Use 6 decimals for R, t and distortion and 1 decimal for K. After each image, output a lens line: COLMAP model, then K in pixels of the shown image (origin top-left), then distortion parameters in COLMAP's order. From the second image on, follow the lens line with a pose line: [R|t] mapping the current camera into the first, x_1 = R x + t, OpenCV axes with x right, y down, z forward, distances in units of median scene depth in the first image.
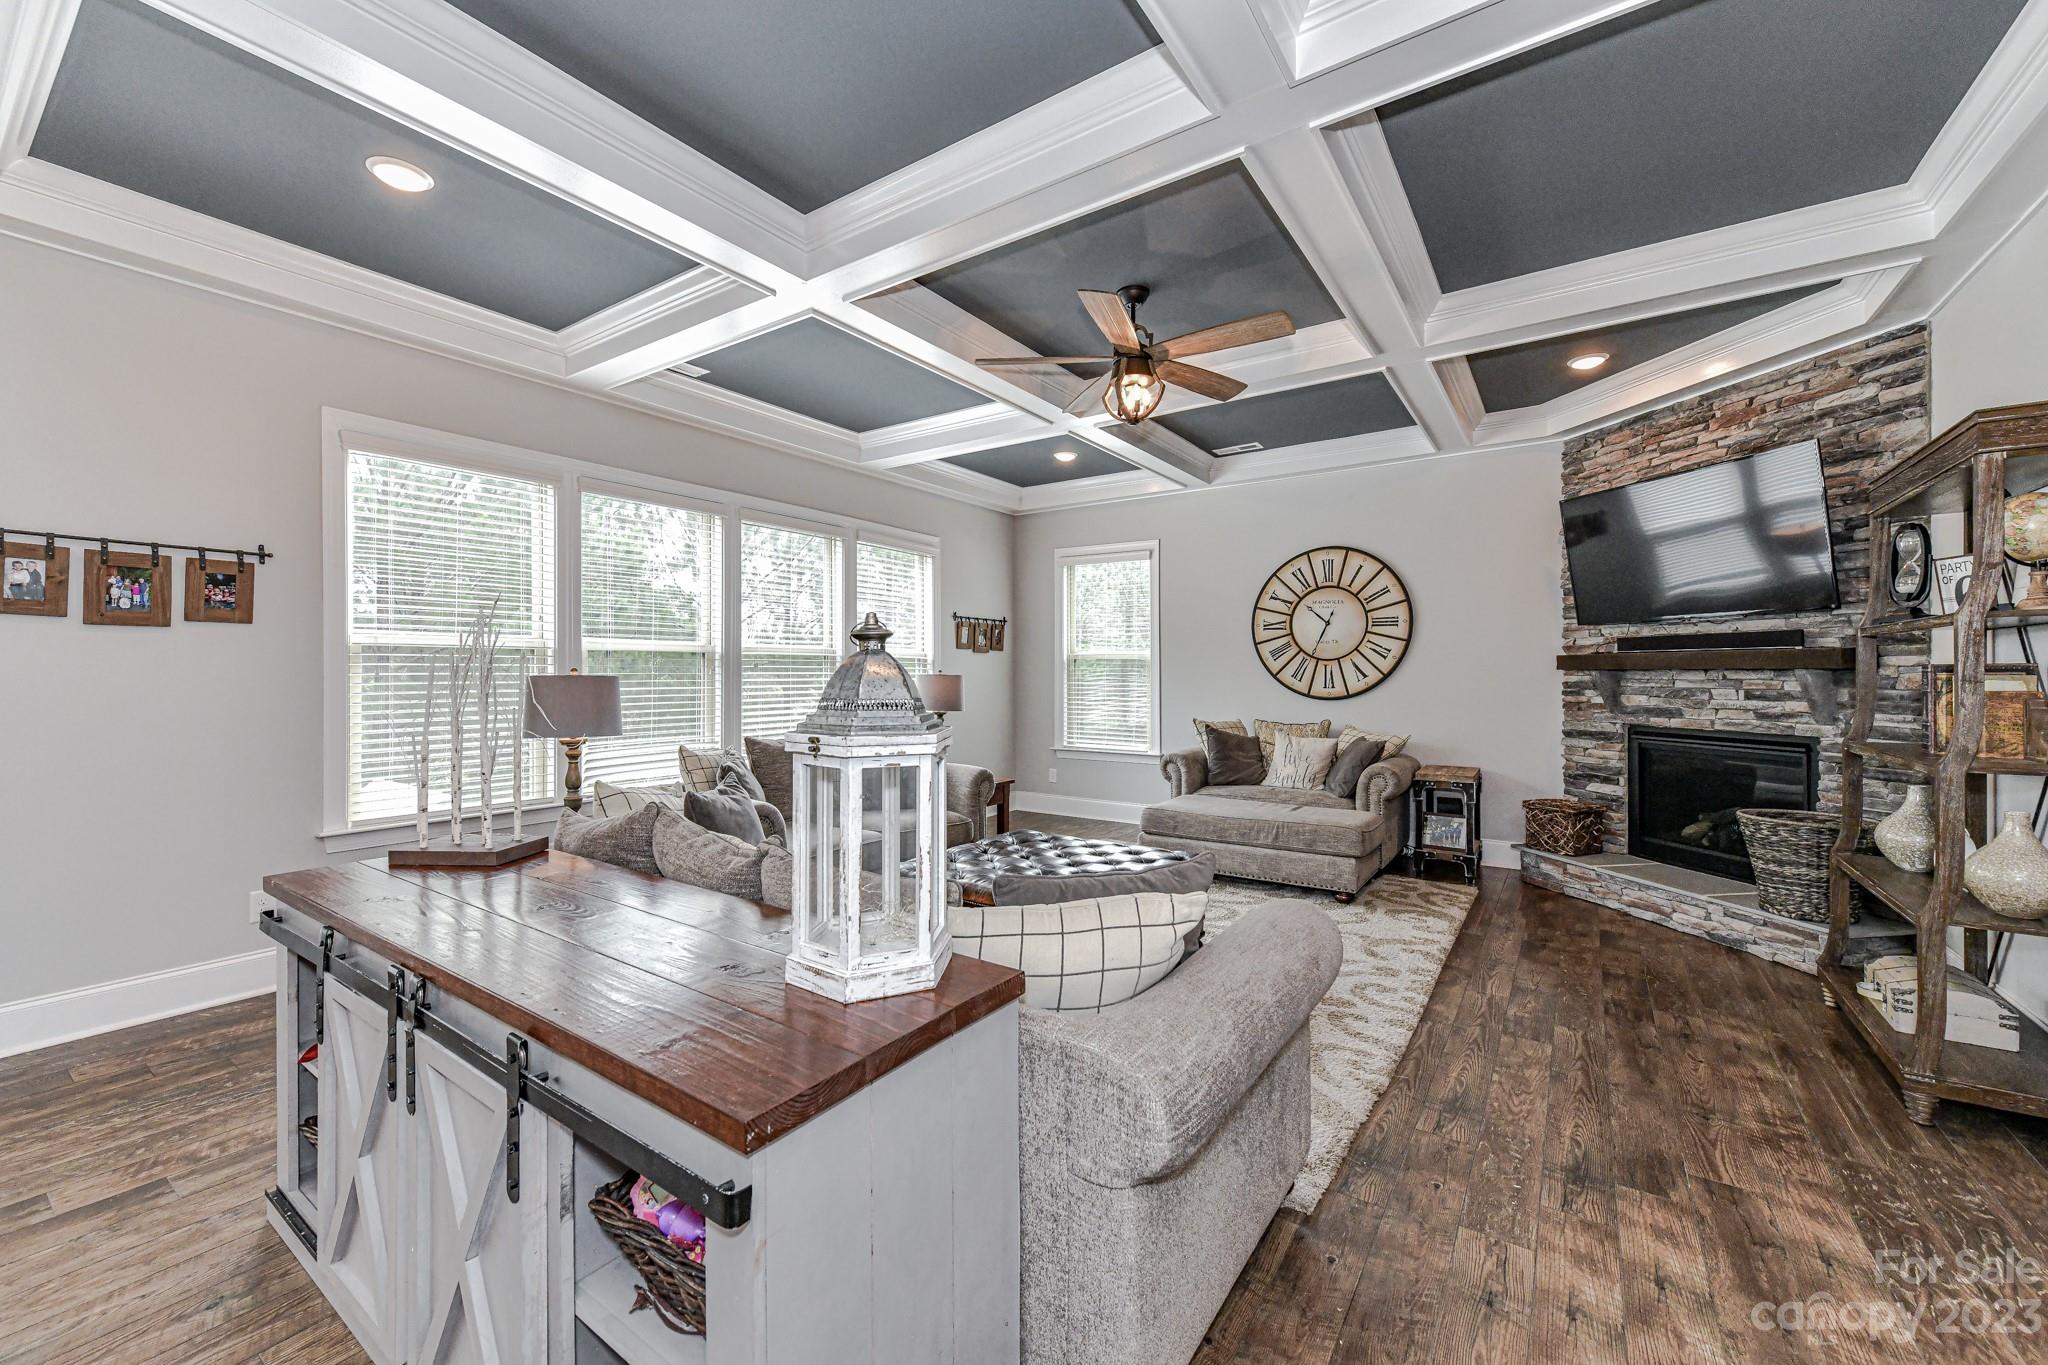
lens RADIAL K [[811.3, 0, 1007.0], [0, 811.3, 667.8], [0, 0, 1]] dist [-0.003969, 0.000529]
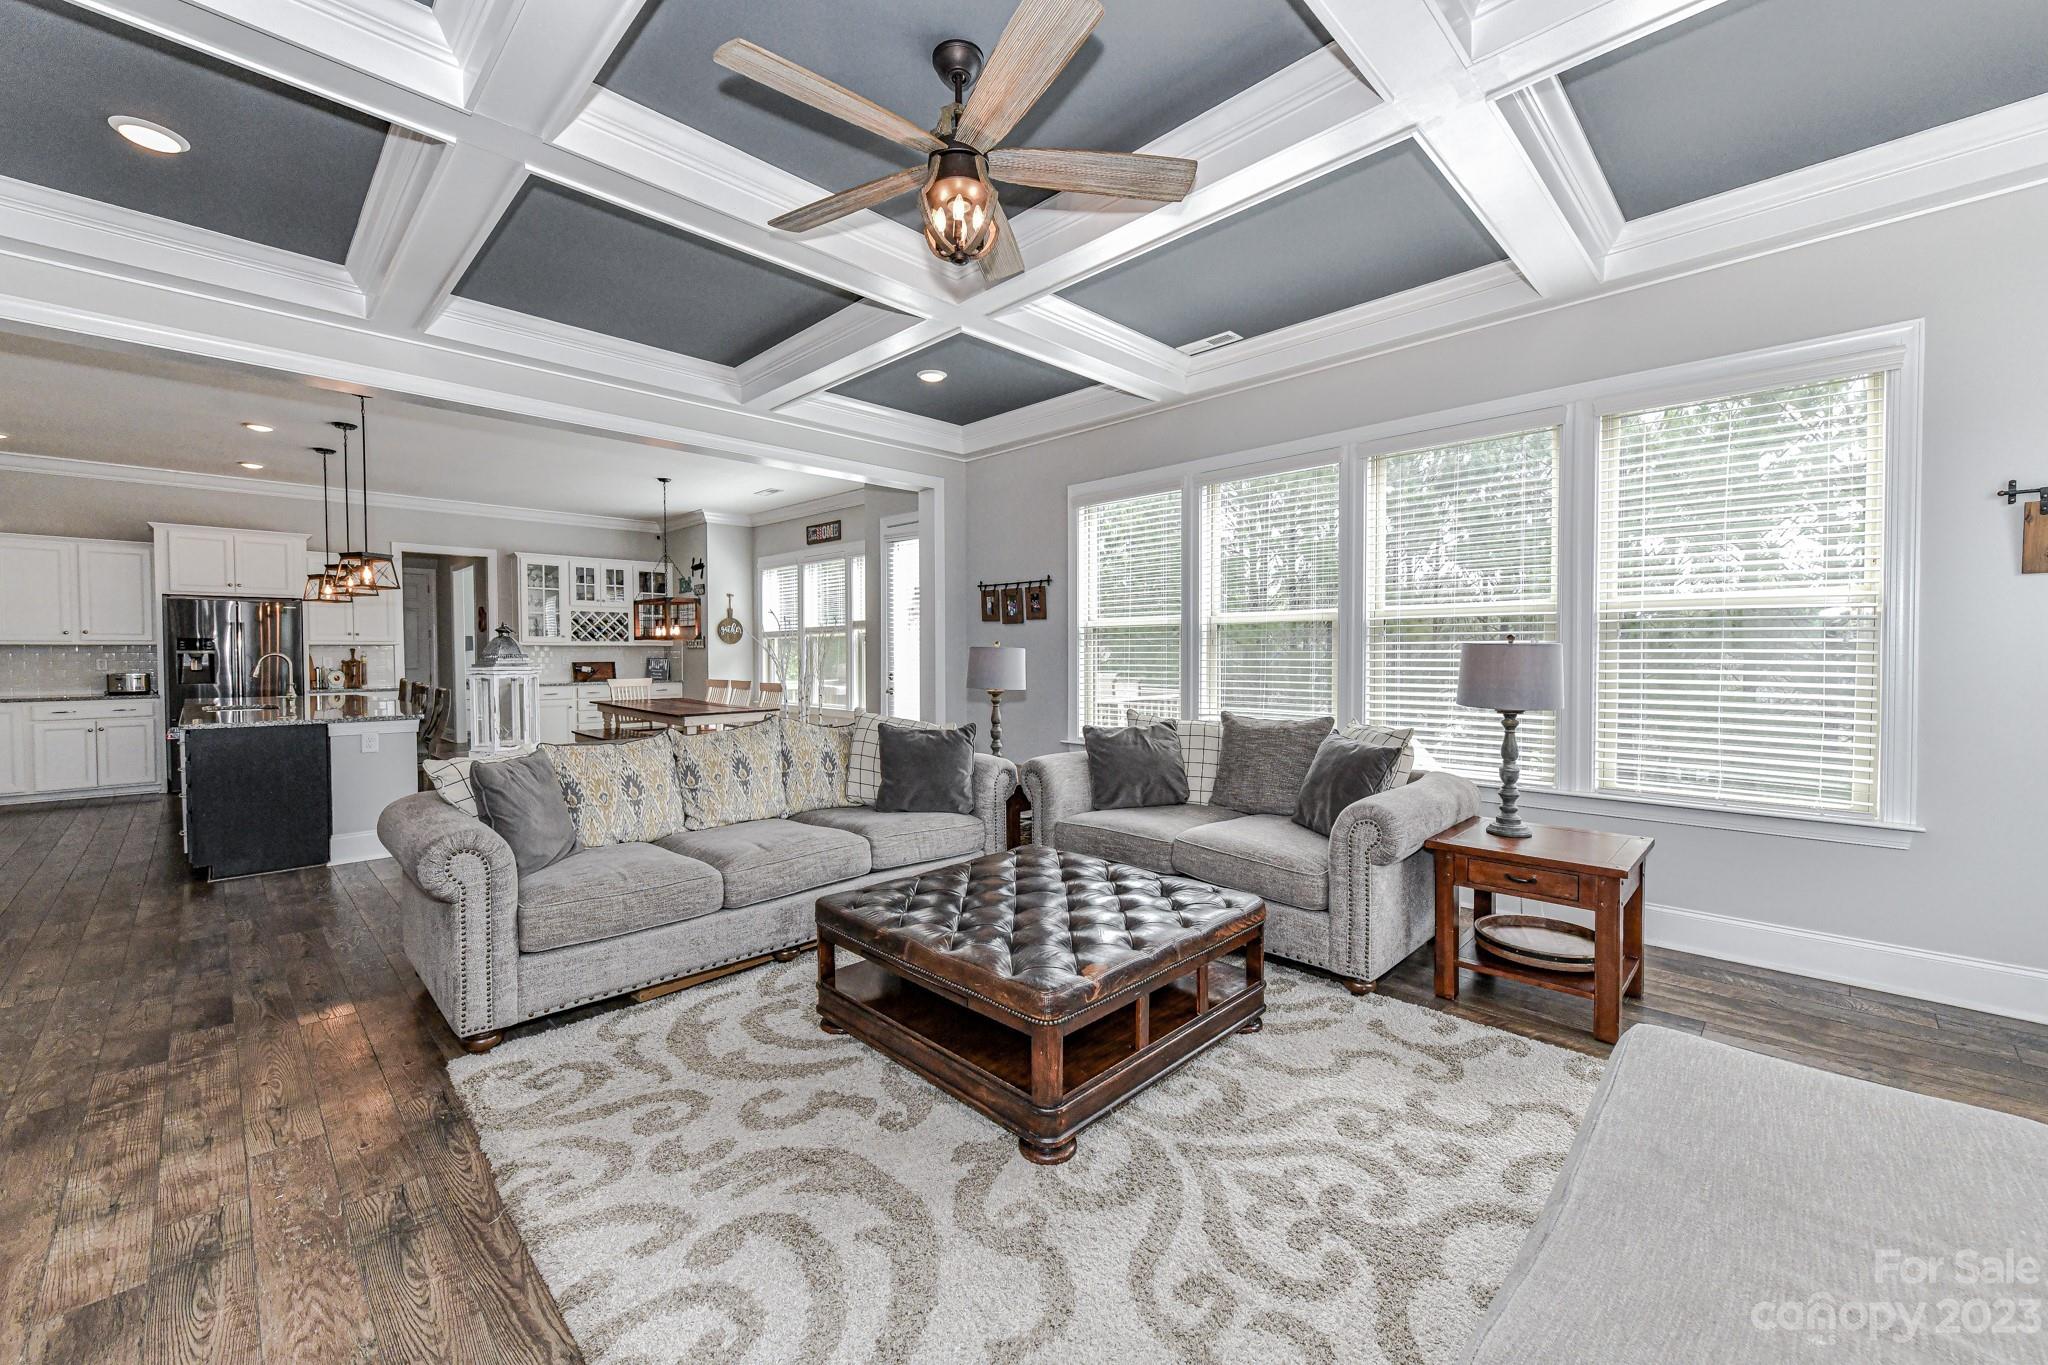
lens RADIAL K [[805.2, 0, 1018.0], [0, 805.2, 671.9], [0, 0, 1]] dist [0.000705, -0.000363]
pose [[-0.164730, 0.026987, -0.985969, 0.562852], [0.012318, 0.999604, 0.025302, 0.011248], [0.986262, -0.007977, -0.164997, 0.809816]]
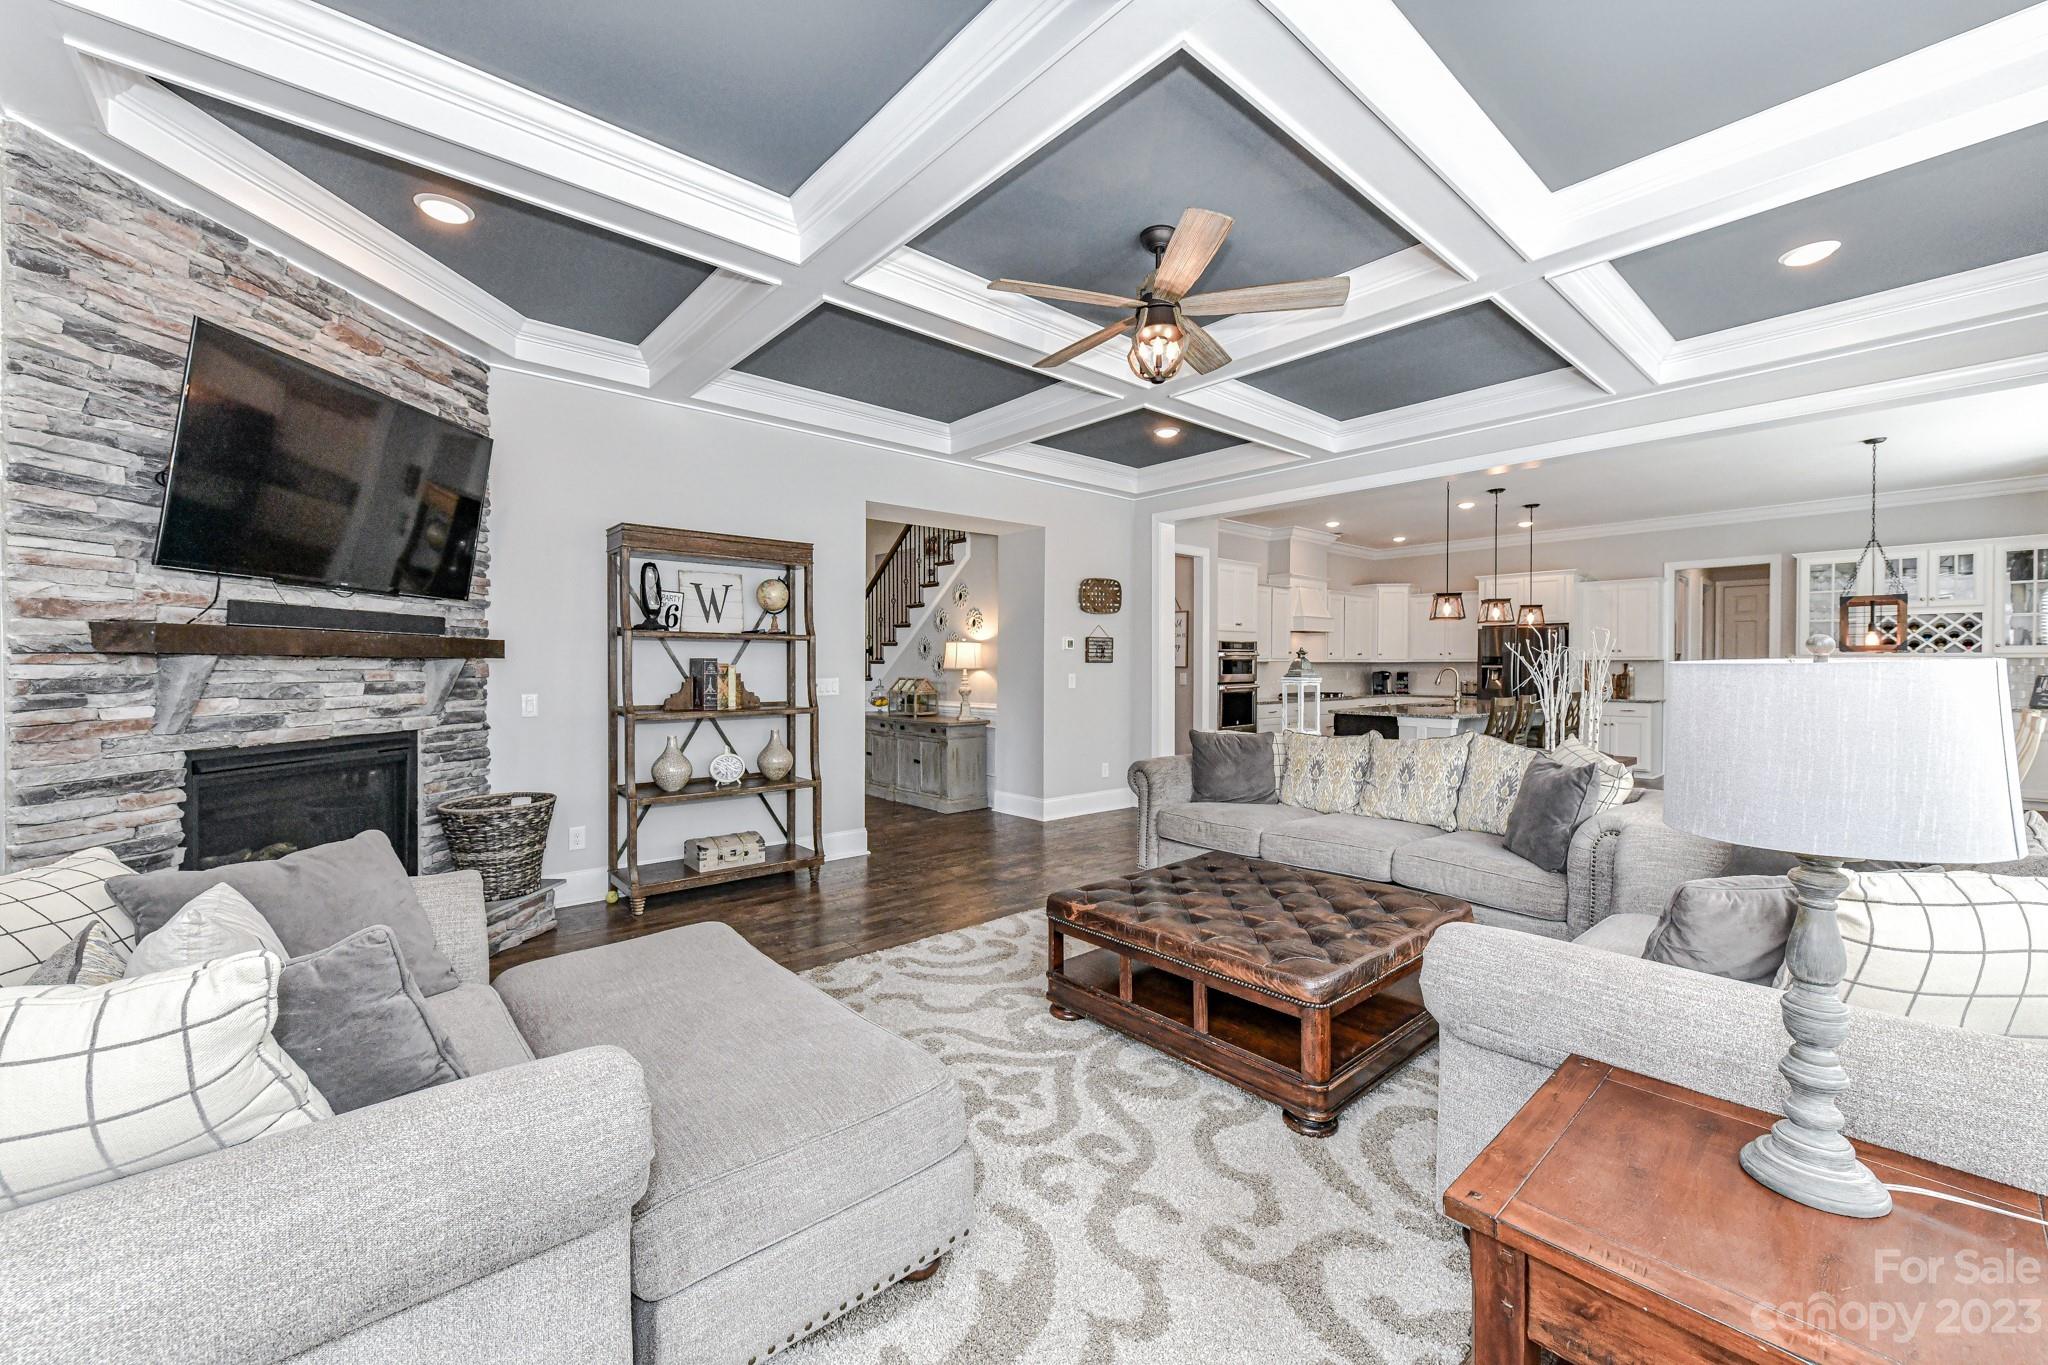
lens RADIAL K [[805.2, 0, 1018.0], [0, 805.2, 671.9], [0, 0, 1]] dist [0.000705, -0.000363]
pose [[-0.972482, -0.001615, 0.232972, 0.069028], [-0.001951, 0.999997, -0.001211, 0.013055], [-0.232969, -0.001632, -0.972483, 1.335954]]
